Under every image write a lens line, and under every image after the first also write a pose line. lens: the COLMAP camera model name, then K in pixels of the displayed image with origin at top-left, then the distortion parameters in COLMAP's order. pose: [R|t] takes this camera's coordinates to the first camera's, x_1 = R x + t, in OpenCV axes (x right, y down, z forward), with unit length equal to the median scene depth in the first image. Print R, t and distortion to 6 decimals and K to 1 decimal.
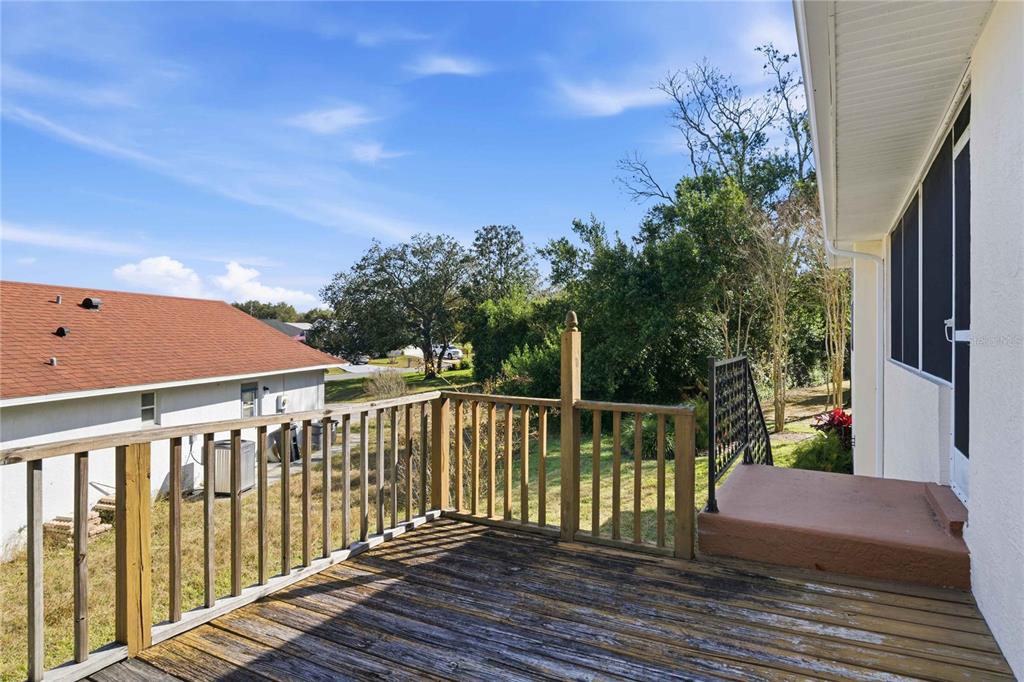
lens RADIAL K [[591.3, 0, 505.9], [0, 591.3, 337.5], [0, 0, 1]] dist [0.012304, 0.000176]
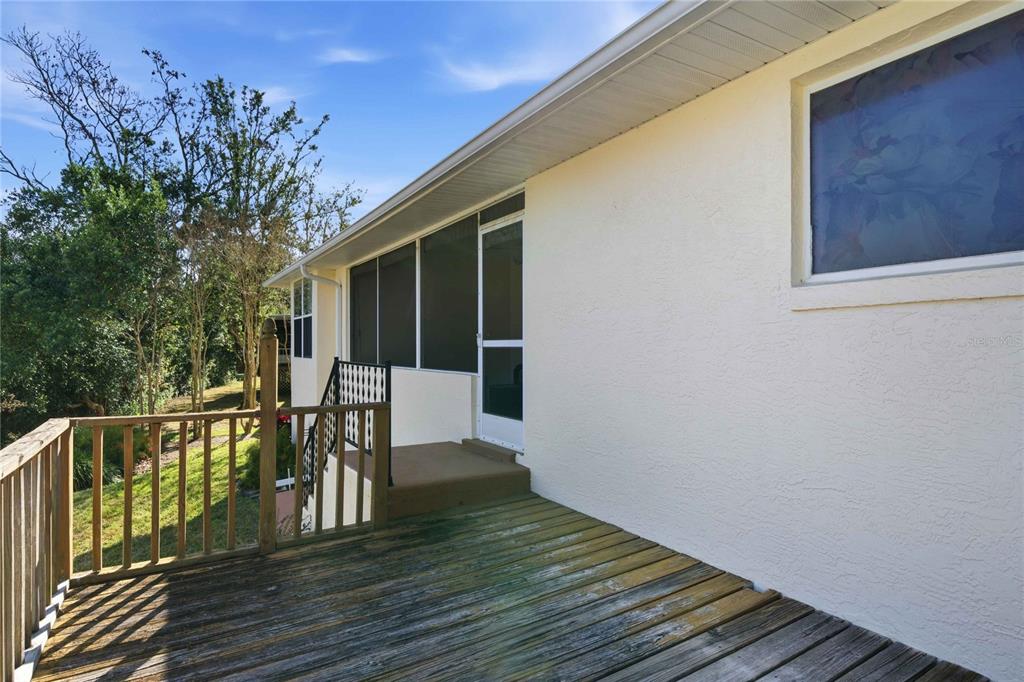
lens RADIAL K [[550.9, 0, 516.0], [0, 550.9, 346.9], [0, 0, 1]] dist [0.006498, -0.003715]
pose [[0.485674, -0.003094, 0.874135, -0.521282], [0.004935, 0.999988, 0.000797, 0.004406], [-0.874126, 0.003927, 0.485683, 0.209192]]
